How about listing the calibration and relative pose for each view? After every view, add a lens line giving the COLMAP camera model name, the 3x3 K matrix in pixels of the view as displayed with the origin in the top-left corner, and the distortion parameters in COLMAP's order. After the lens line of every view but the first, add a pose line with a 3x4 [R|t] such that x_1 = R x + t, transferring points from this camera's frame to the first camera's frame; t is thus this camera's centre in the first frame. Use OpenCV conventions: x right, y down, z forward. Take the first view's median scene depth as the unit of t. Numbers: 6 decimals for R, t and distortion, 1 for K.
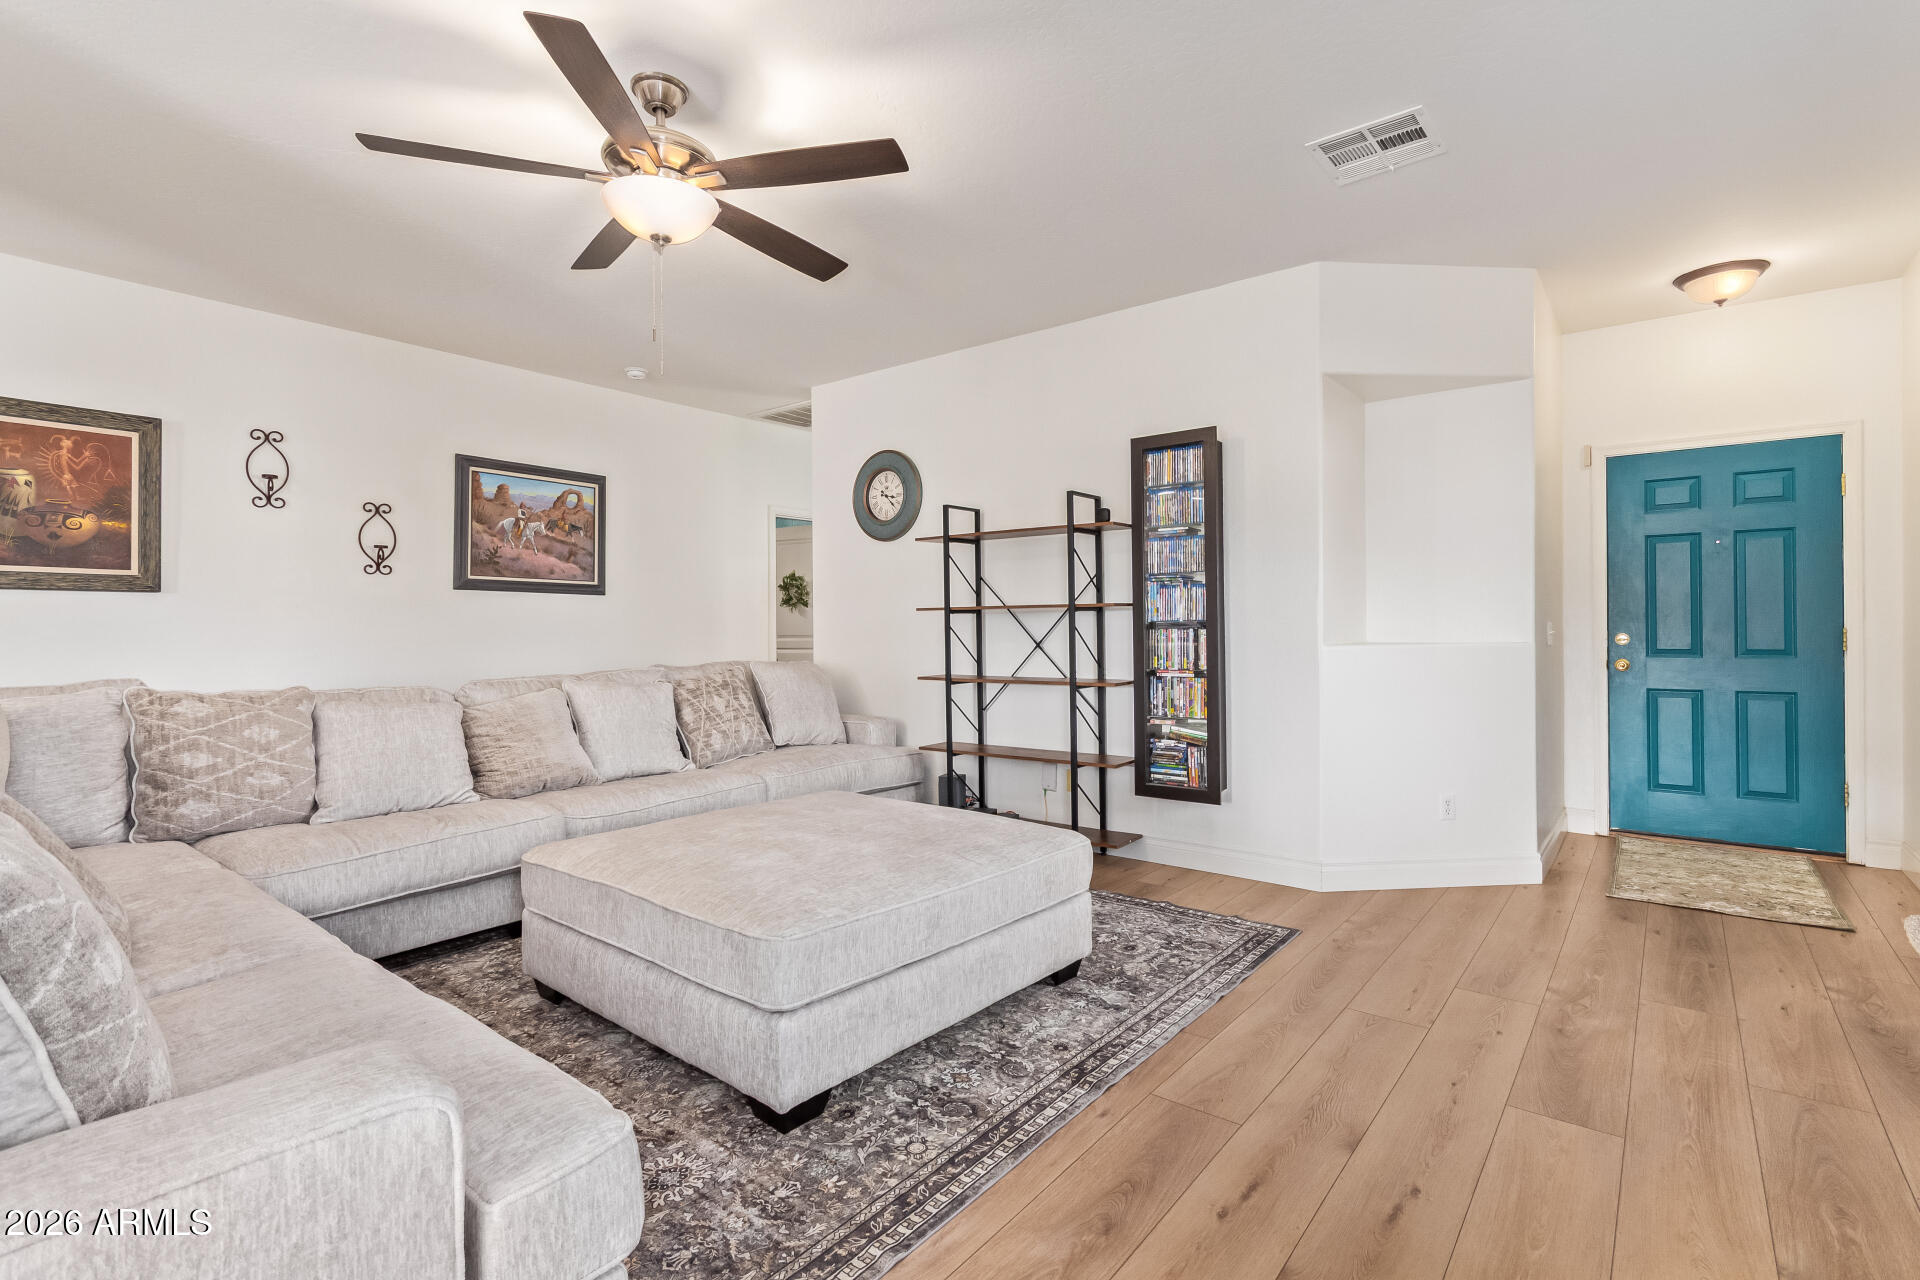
lens RADIAL K [[891.0, 0, 963.9], [0, 891.0, 630.4], [0, 0, 1]] dist [-0.001211, 0.000416]
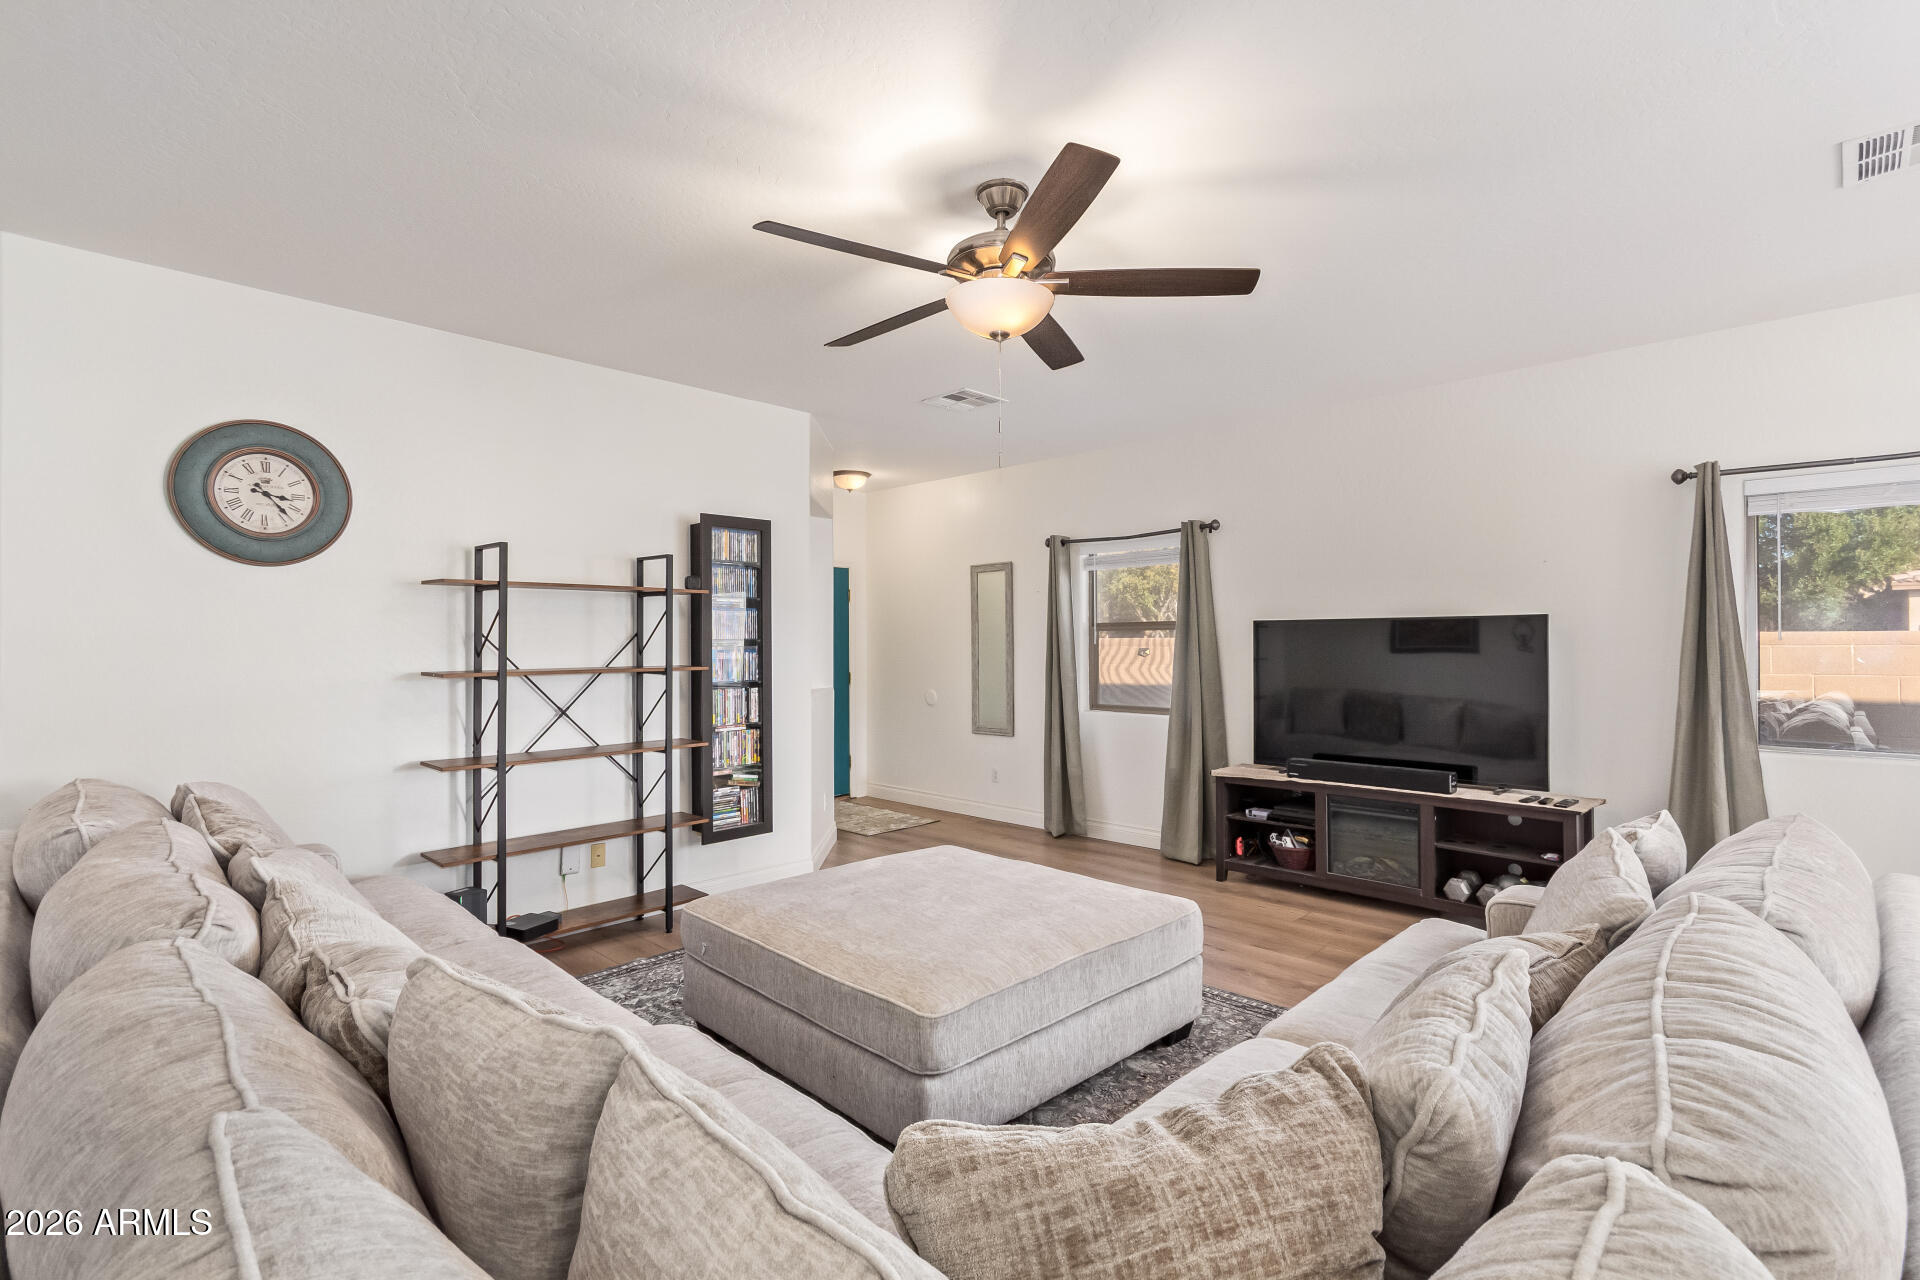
lens RADIAL K [[891.0, 0, 963.9], [0, 891.0, 630.4], [0, 0, 1]] dist [-0.001211, 0.000416]
pose [[0.101509, 0.017980, 0.994672, -0.853108], [0.005924, 0.999808, -0.018678, -0.052135], [-0.994817, 0.007788, 0.101383, 0.584310]]
